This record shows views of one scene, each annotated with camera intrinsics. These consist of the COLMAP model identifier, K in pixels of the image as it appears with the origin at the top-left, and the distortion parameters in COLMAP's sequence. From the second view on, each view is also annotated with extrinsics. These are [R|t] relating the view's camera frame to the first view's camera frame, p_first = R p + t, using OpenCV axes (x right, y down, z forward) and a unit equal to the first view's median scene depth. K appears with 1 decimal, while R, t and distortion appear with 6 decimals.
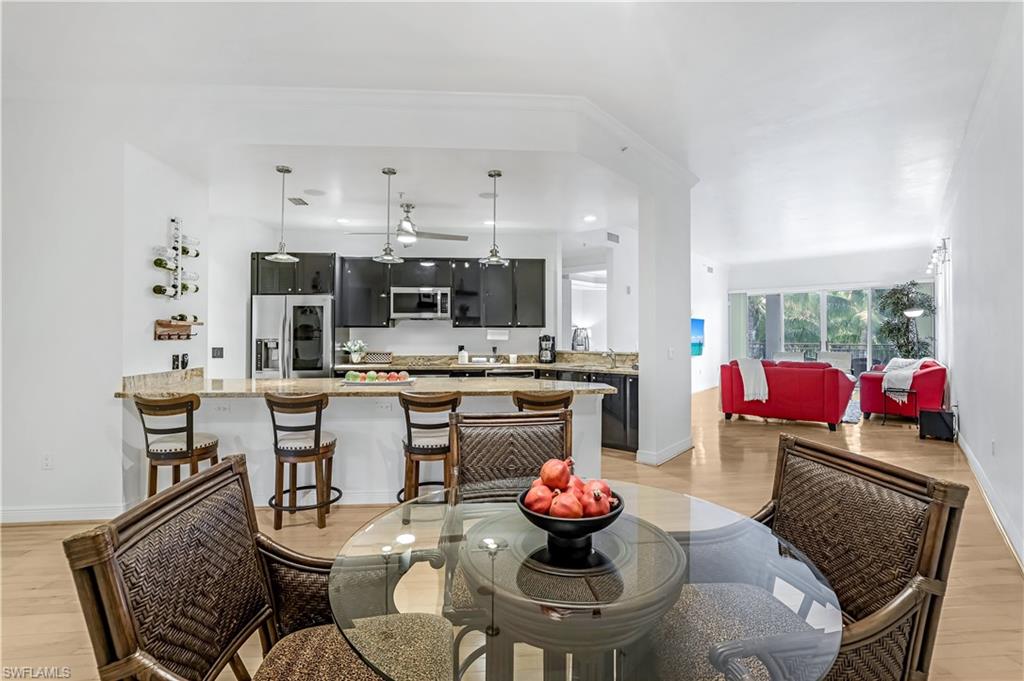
lens RADIAL K [[447.2, 0, 509.4], [0, 447.2, 336.1], [0, 0, 1]] dist [-0.057710, 0.014704]
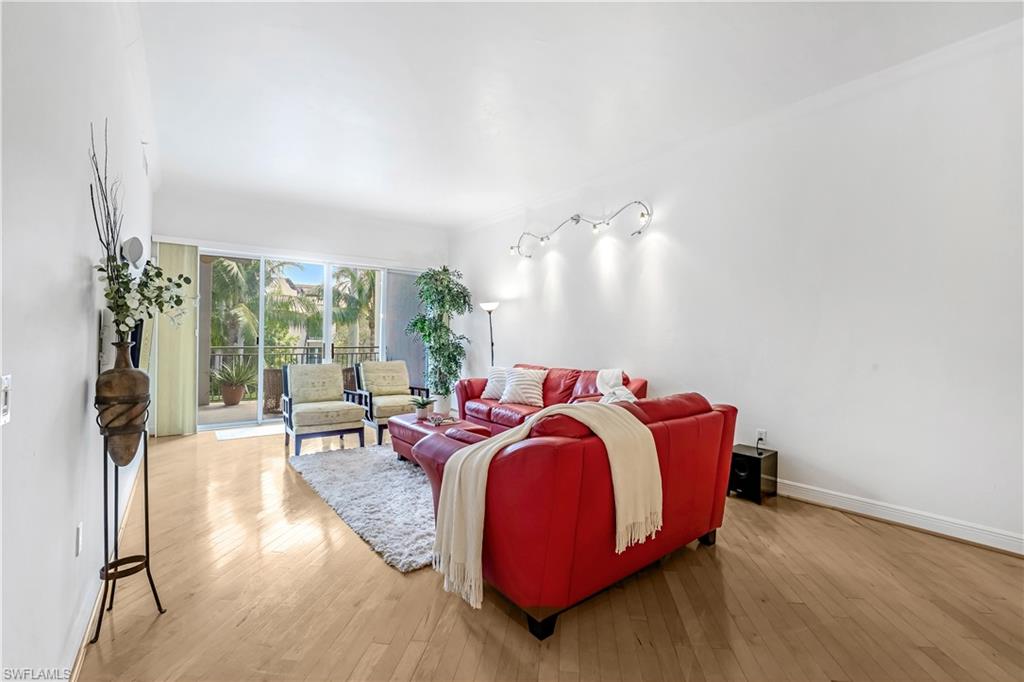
lens RADIAL K [[447.2, 0, 509.4], [0, 447.2, 336.6], [0, 0, 1]] dist [-0.057710, 0.014704]
pose [[0.151199, 0.006540, 0.988482, 0.181802], [-0.006539, 0.999963, -0.005616, 0.004946], [-0.988482, -0.005614, 0.151237, 0.842129]]
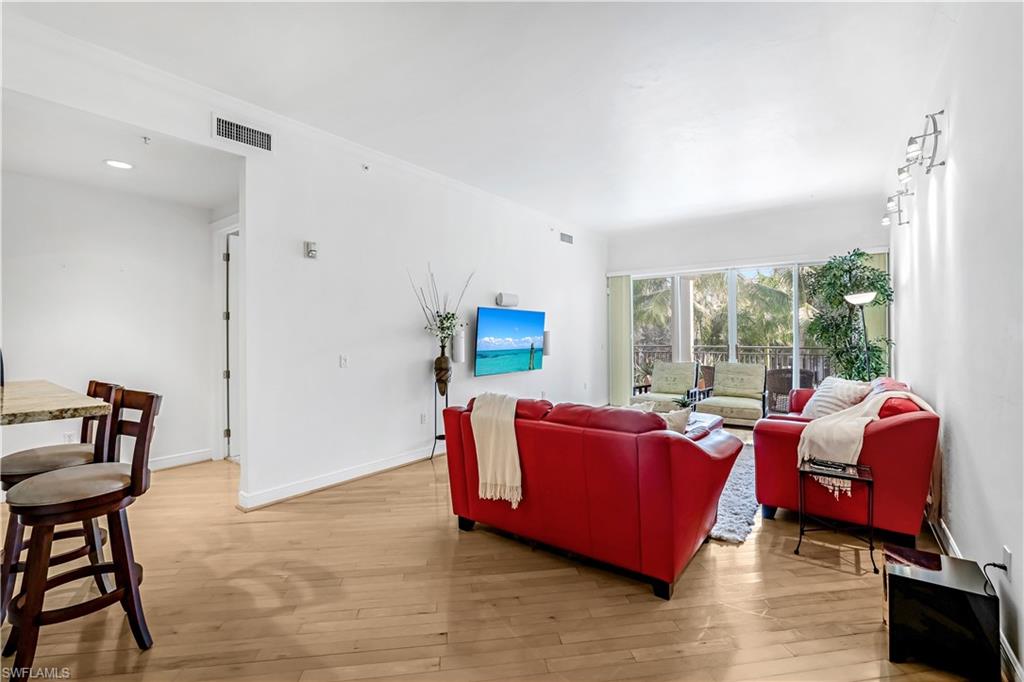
lens RADIAL K [[447.2, 0, 509.4], [0, 447.2, 336.6], [0, 0, 1]] dist [-0.057710, 0.014704]
pose [[0.996305, -0.006227, 0.085664, 0.425108], [0.006040, 0.999979, 0.002443, -0.005833], [-0.085678, -0.001917, 0.996321, 0.464475]]
